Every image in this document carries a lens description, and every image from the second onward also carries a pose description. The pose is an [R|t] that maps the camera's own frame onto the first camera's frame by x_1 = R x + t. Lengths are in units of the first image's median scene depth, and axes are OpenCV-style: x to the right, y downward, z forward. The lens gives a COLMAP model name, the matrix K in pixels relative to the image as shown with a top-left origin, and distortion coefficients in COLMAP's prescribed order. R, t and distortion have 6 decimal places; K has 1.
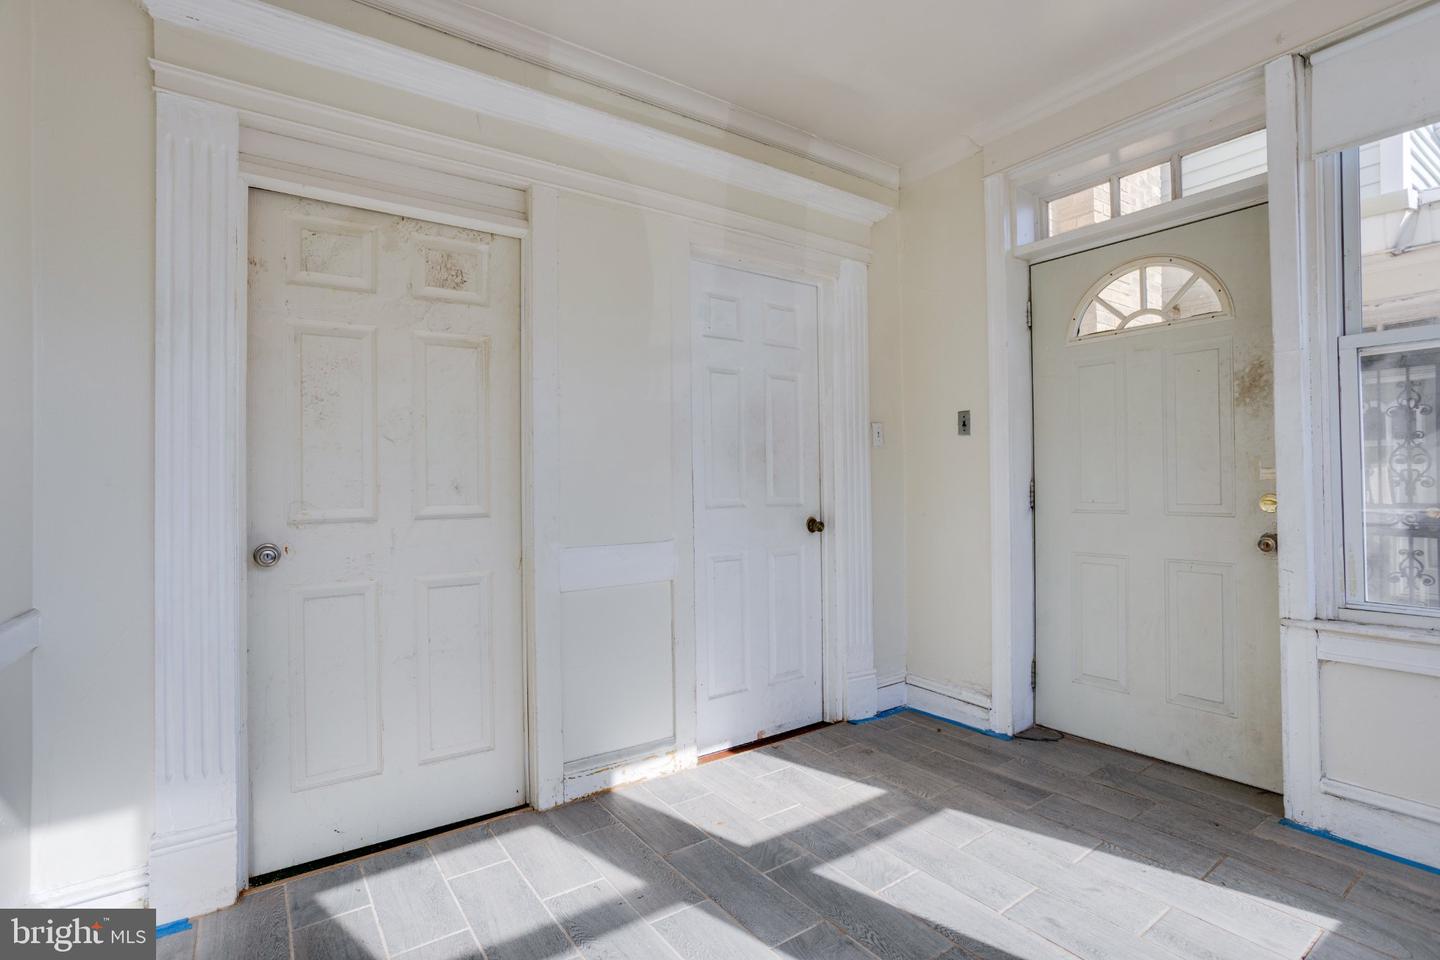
lens RADIAL K [[698.2, 0, 725.8], [0, 698.2, 477.0], [0, 0, 1]] dist [-0.046690, 0.027739]
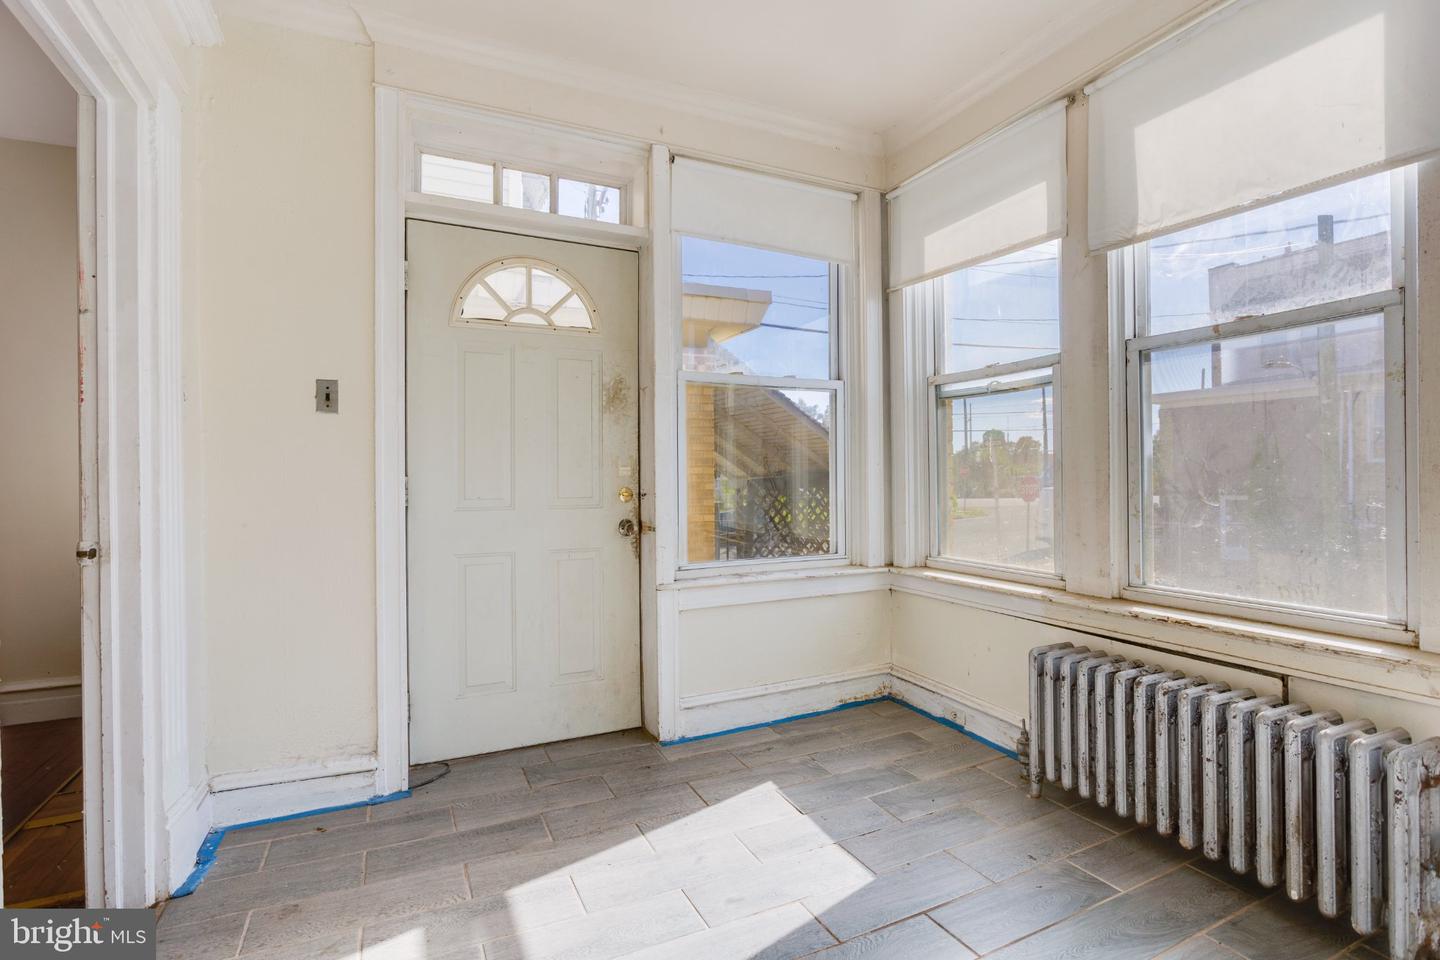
lens RADIAL K [[698.2, 0, 725.8], [0, 698.2, 477.0], [0, 0, 1]] dist [-0.046690, 0.027739]
pose [[0.162665, 0.008605, 0.986644, -0.370870], [-0.004687, 0.999957, -0.007948, 0.013903], [-0.986670, -0.003332, 0.162699, 0.567146]]
